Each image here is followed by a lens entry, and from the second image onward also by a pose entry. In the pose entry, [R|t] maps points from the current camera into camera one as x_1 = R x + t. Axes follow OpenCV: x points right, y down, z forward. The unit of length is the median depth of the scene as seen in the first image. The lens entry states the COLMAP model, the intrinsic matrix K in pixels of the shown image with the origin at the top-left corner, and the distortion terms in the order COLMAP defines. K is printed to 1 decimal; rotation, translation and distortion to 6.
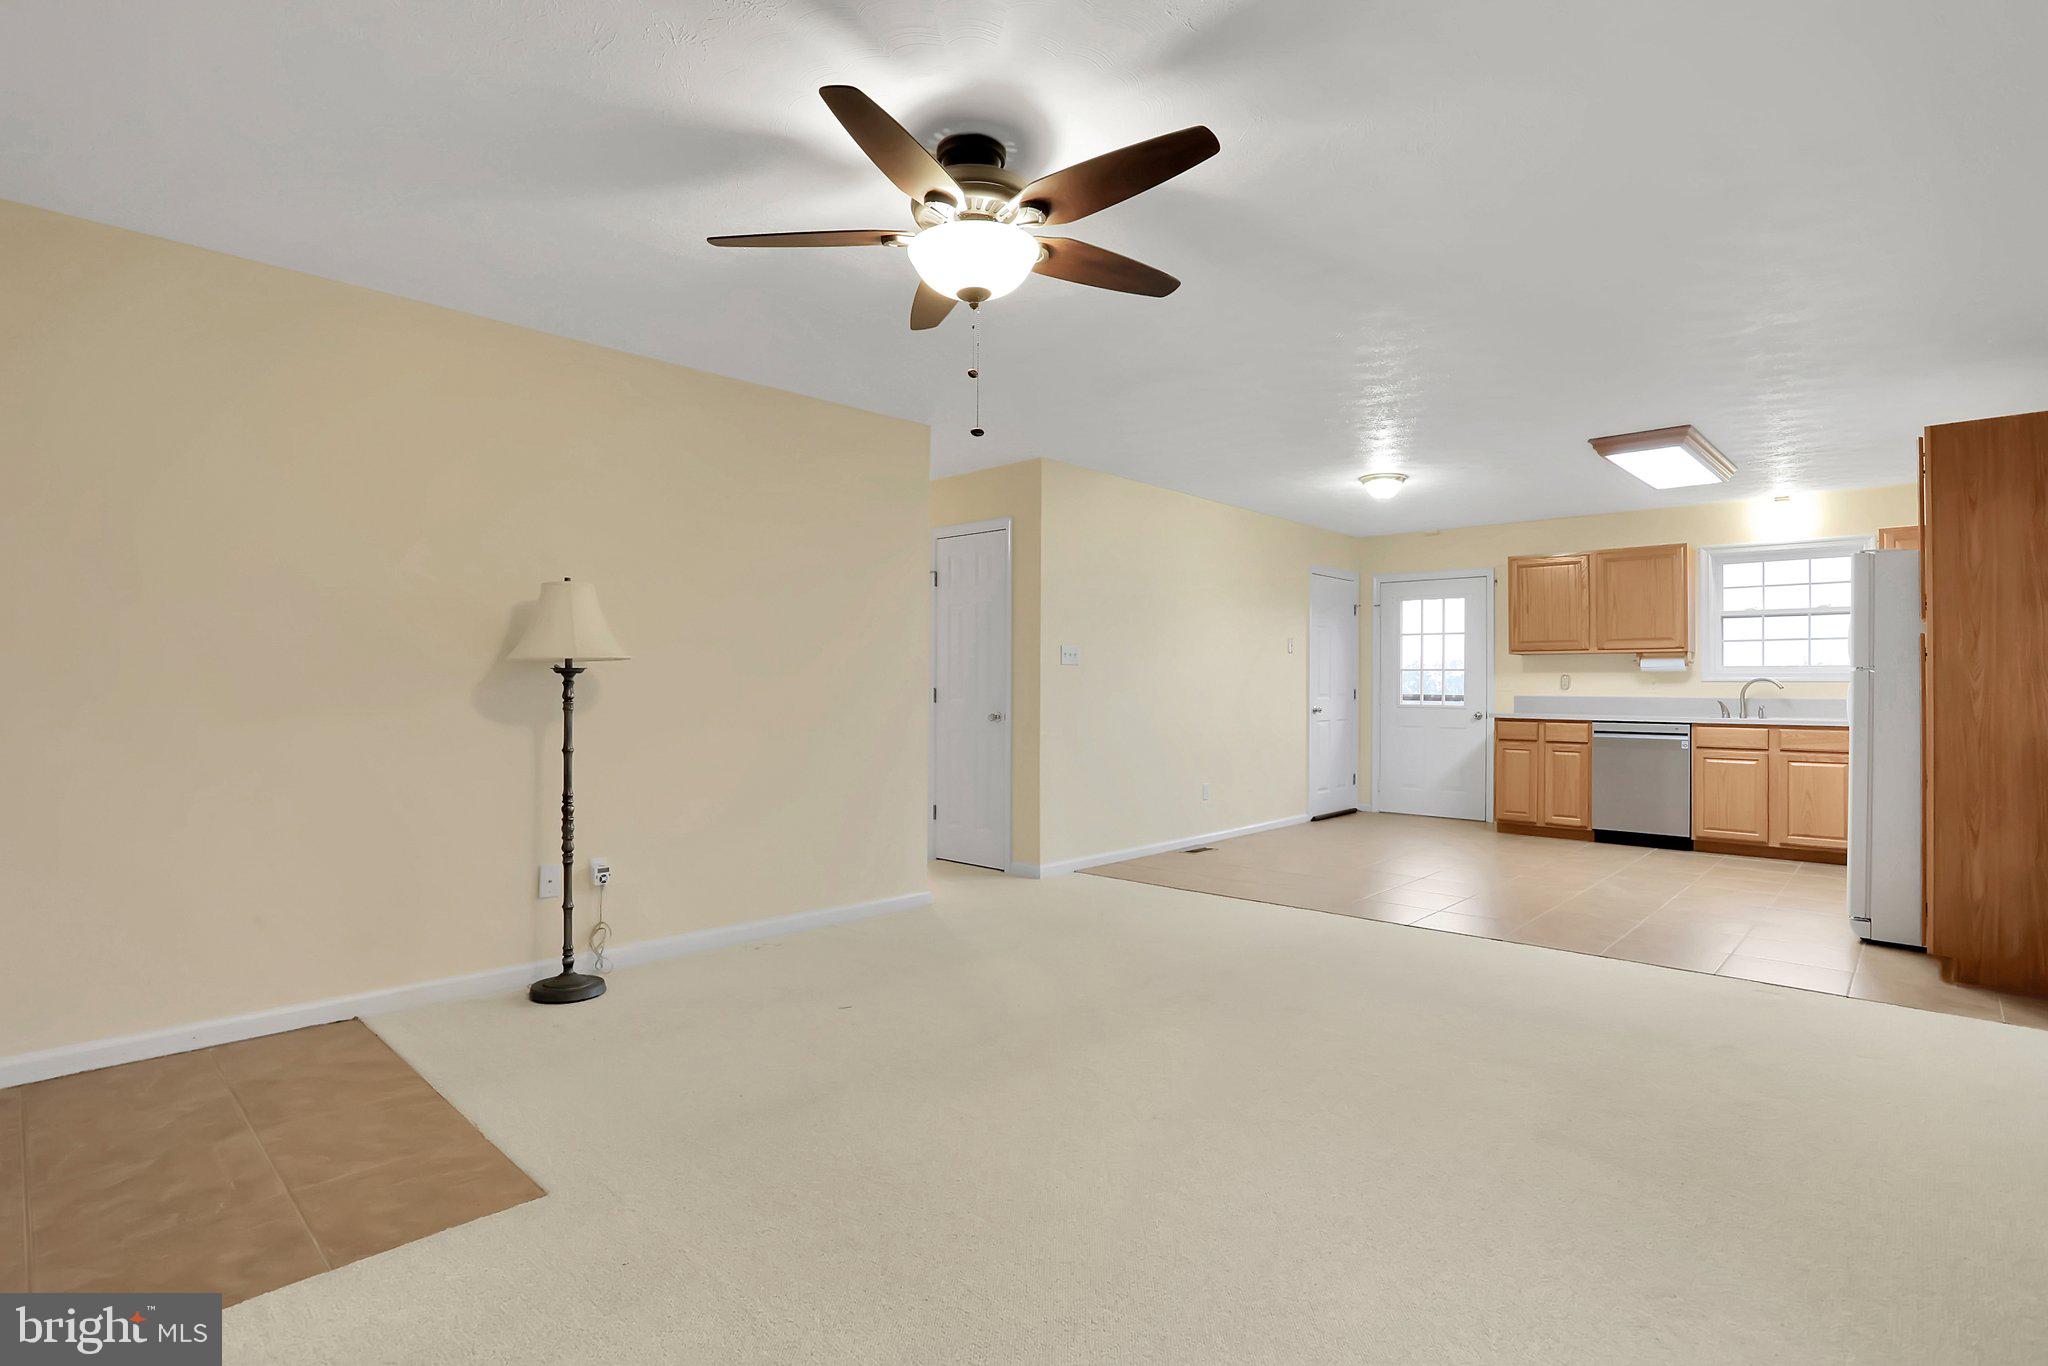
lens RADIAL K [[1013.5, 0, 998.4], [0, 1013.5, 675.8], [0, 0, 1]] dist [-0.059384, 0.022518]
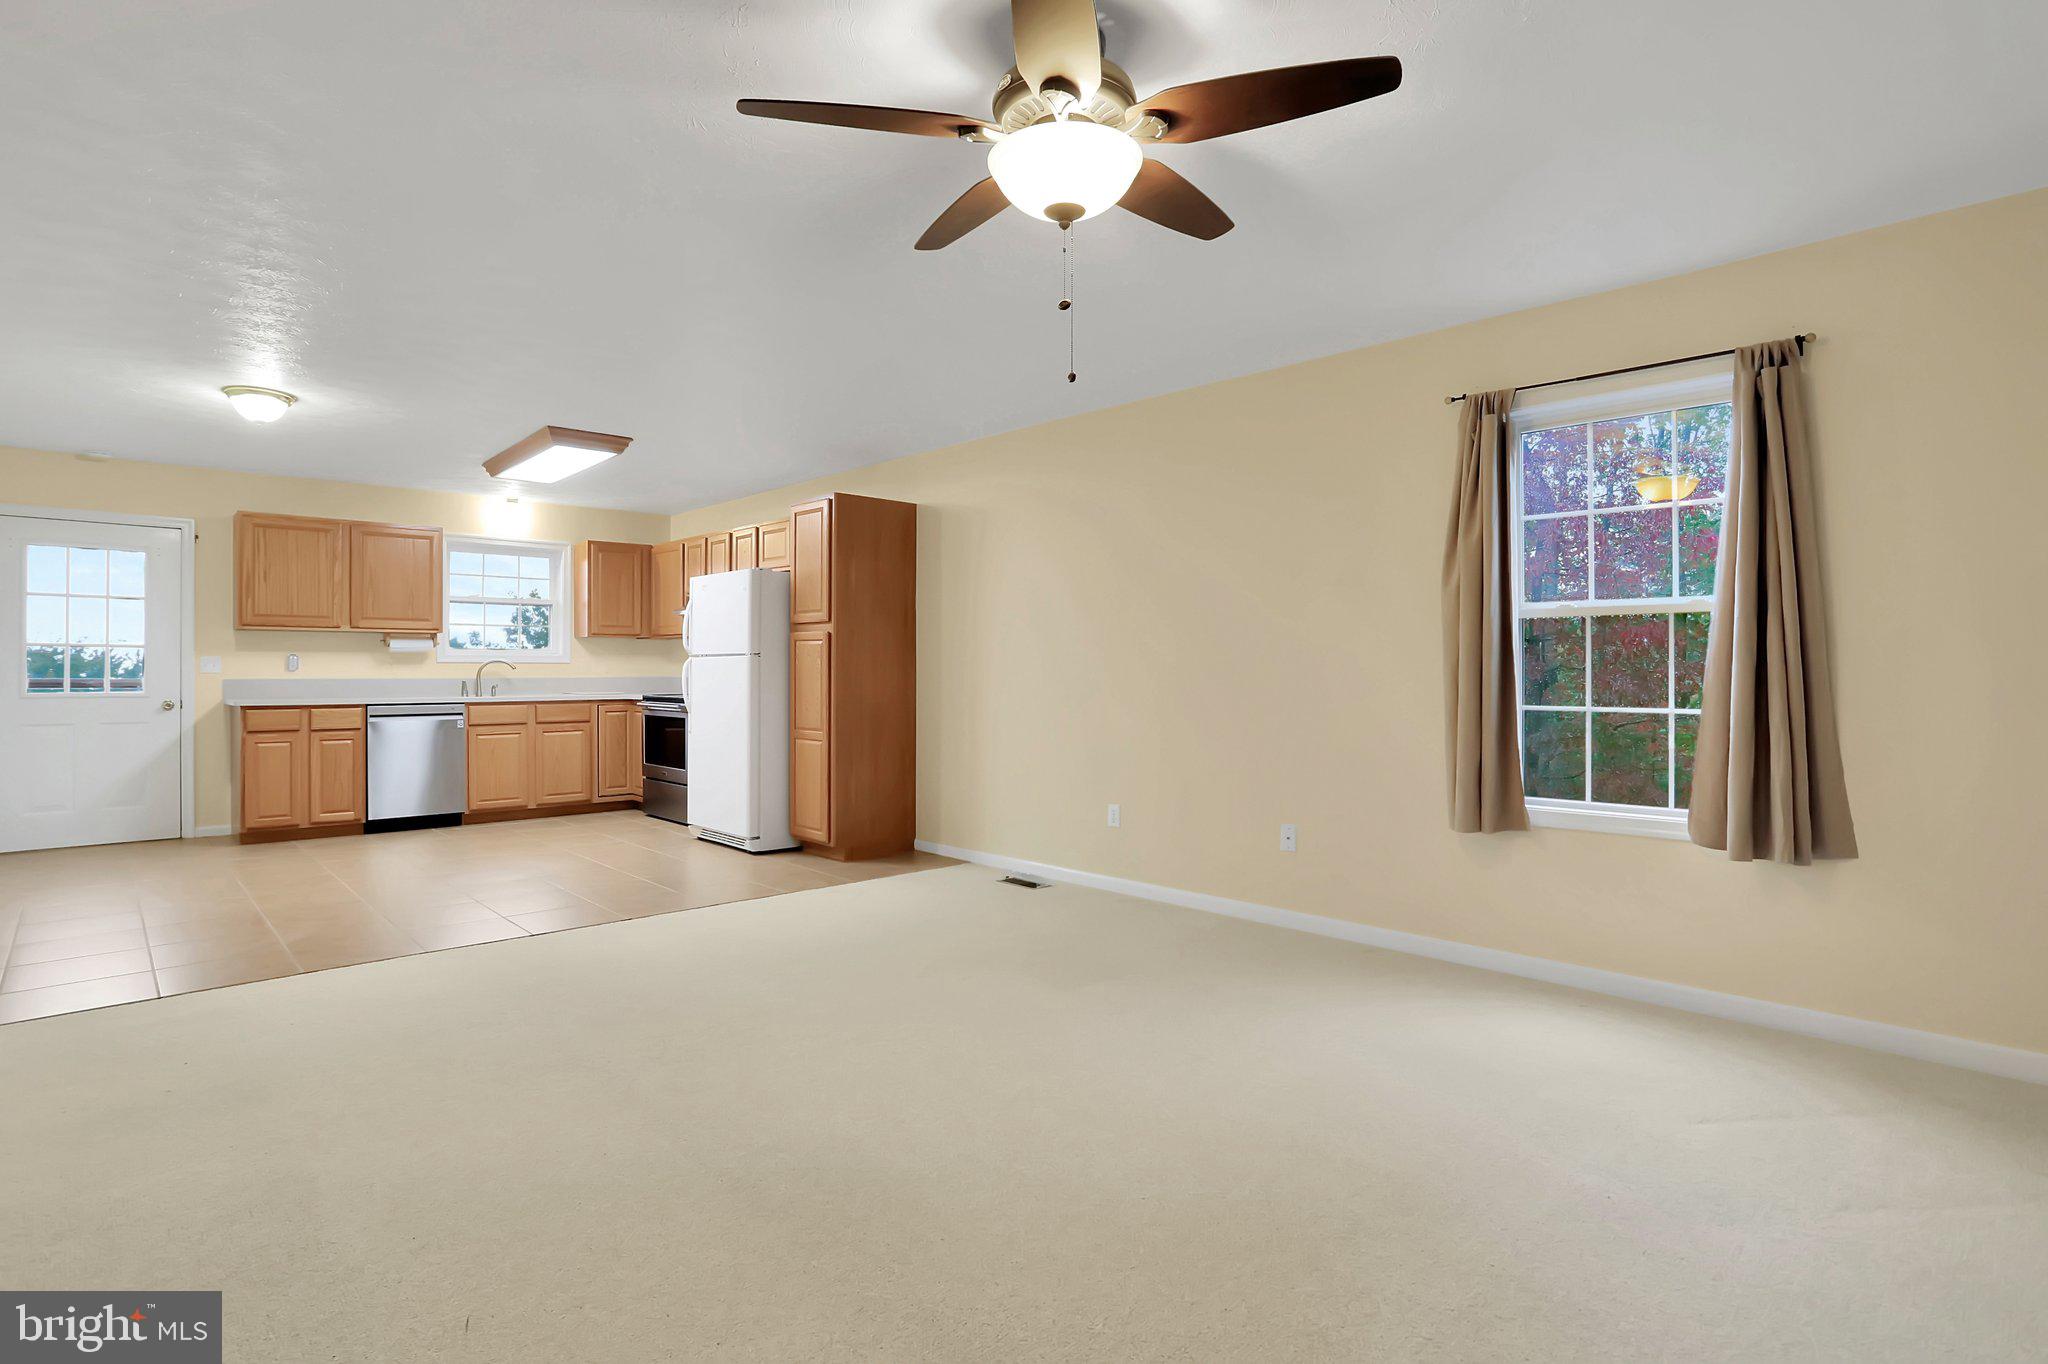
lens RADIAL K [[1013.5, 0, 1001.4], [0, 1013.5, 669.2], [0, 0, 1]] dist [-0.059384, 0.022518]
pose [[0.037277, -0.005005, 0.999292, -0.304786], [-0.008573, 0.999949, 0.005328, 0.002270], [-0.999268, -0.008766, 0.037233, 0.370641]]
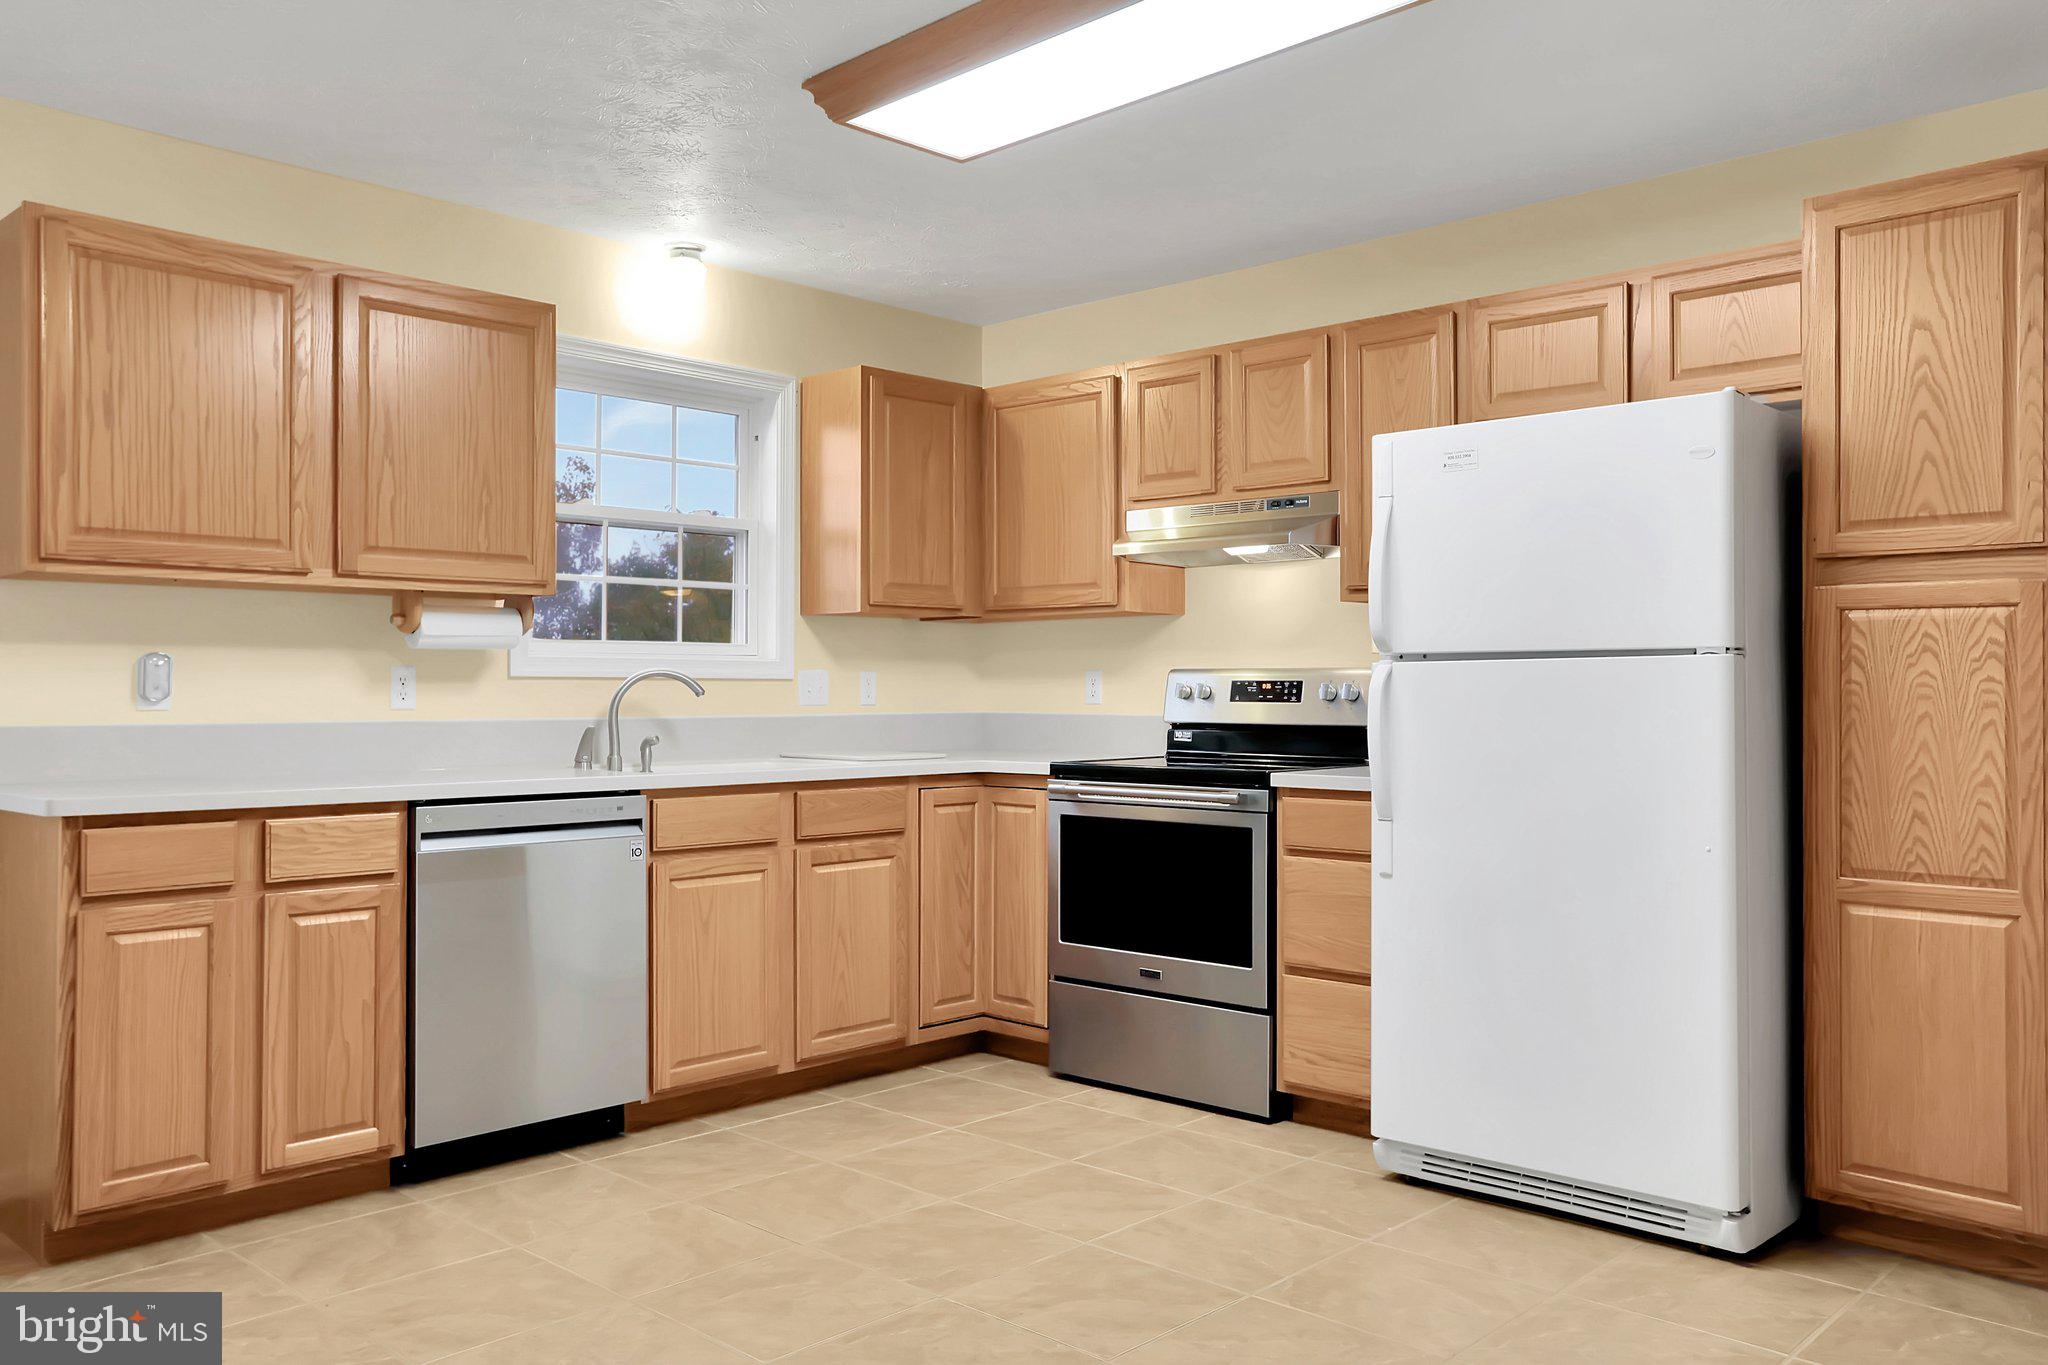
lens RADIAL K [[1563.4, 0, 966.7], [0, 1563.4, 676.4], [0, 0, 1]] dist [-0.012705, 0.013860]
pose [[-0.002209, 0.006046, 0.999979, 0.107647], [-0.007818, 0.999951, -0.006063, 0.007573], [-0.999967, -0.007831, -0.002161, 0.821770]]
